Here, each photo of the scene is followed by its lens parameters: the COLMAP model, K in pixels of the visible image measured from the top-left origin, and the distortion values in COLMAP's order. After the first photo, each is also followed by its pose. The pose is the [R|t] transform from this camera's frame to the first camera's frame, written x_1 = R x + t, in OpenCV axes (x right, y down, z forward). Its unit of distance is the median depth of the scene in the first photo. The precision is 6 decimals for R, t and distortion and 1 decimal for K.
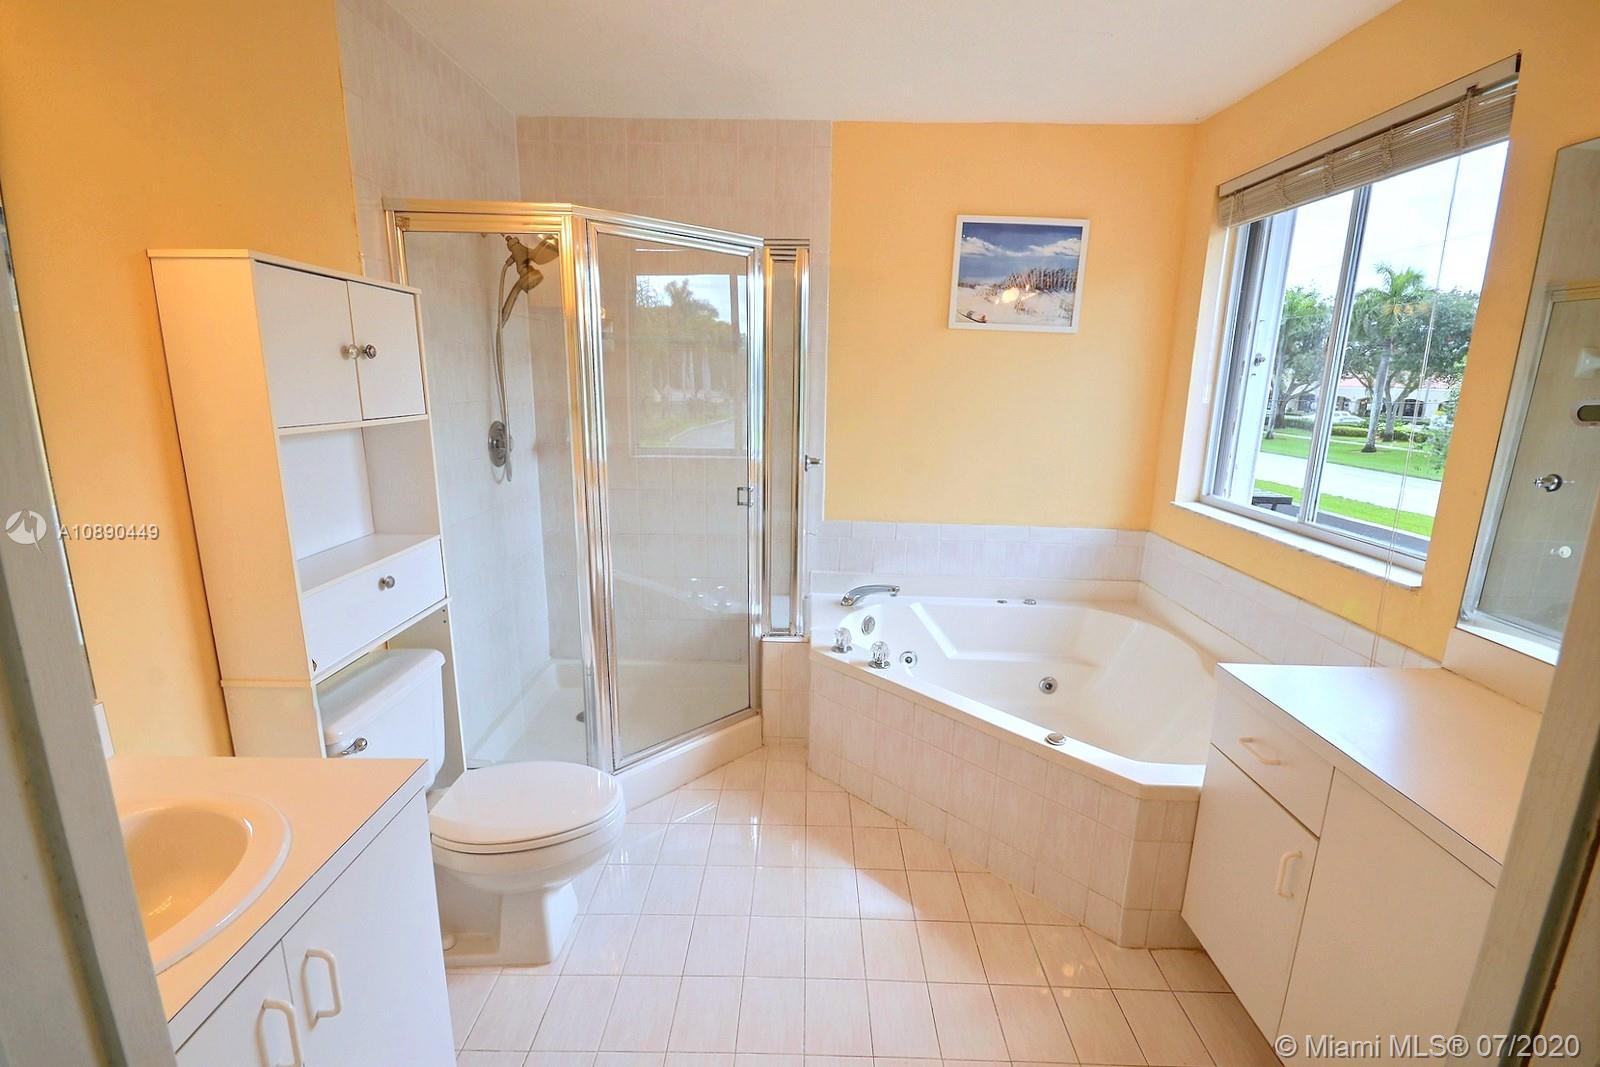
lens RADIAL K [[734.5, 0, 802.6], [0, 734.5, 530.1], [0, 0, 1]] dist [0.002611, 0.000056]
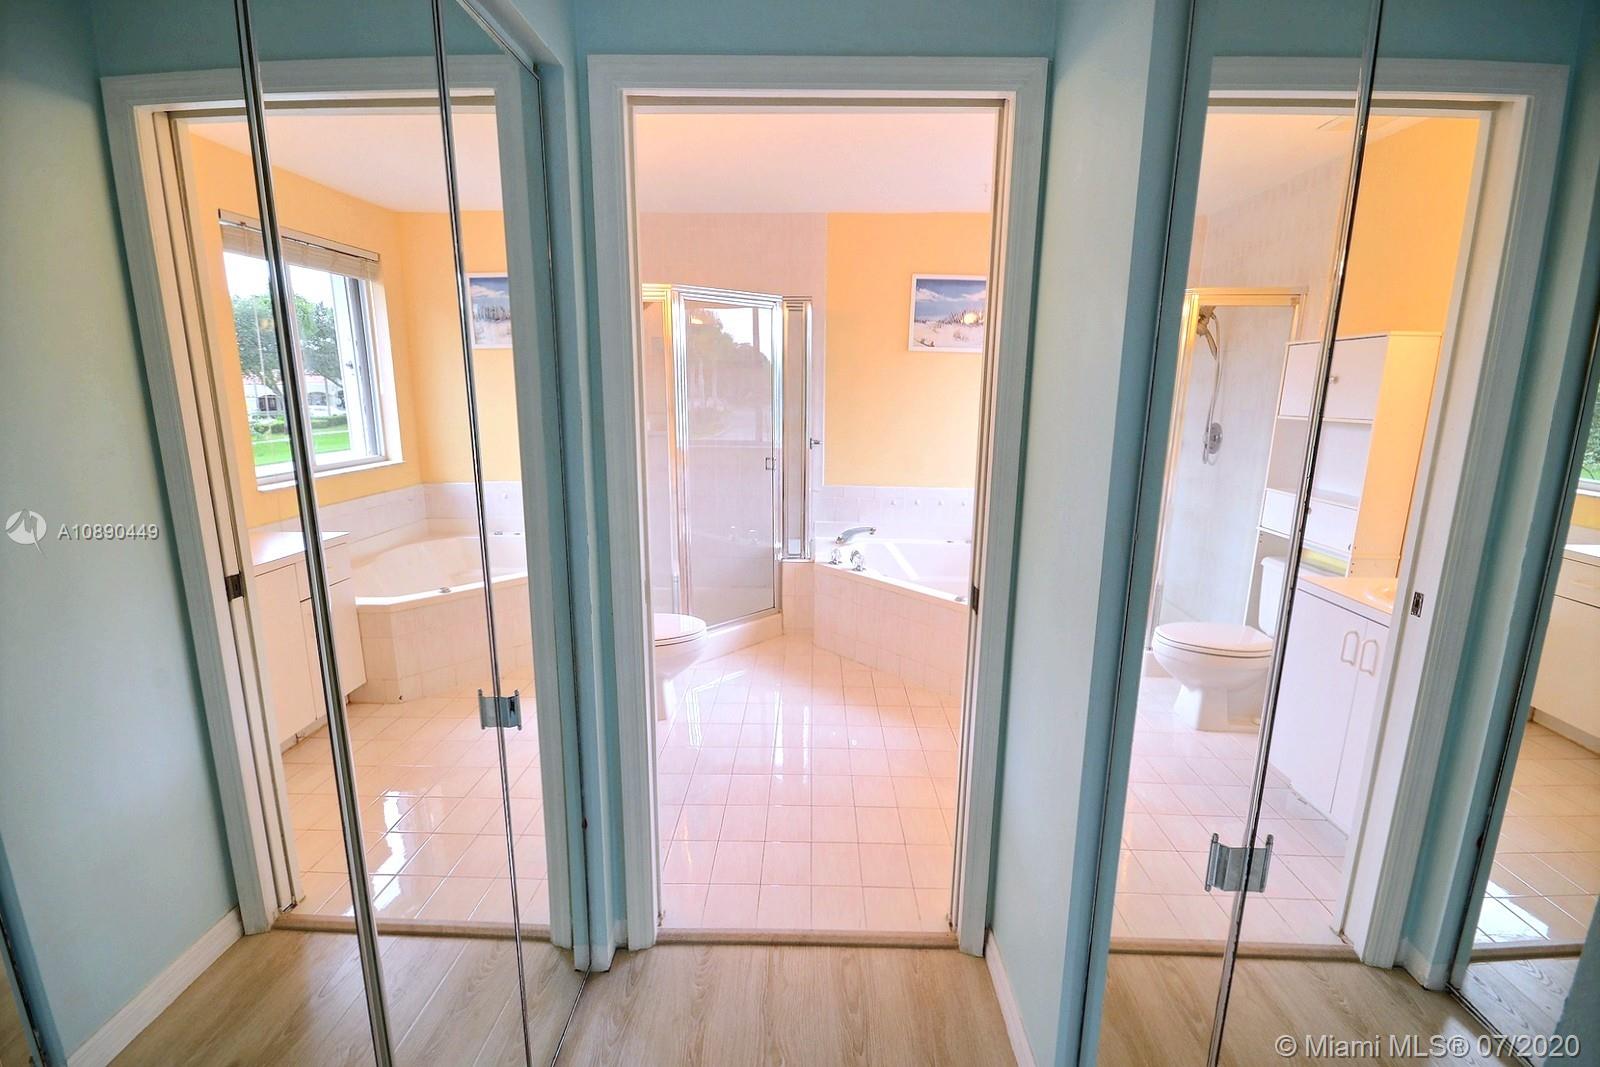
lens RADIAL K [[734.5, 0, 802.6], [0, 734.5, 530.1], [0, 0, 1]] dist [0.002611, 0.000056]
pose [[0.999927, -0.007768, -0.009205, 0.000103], [0.007673, 0.999917, -0.010353, 0.096269], [0.009285, 0.010282, 0.999904, -0.463468]]
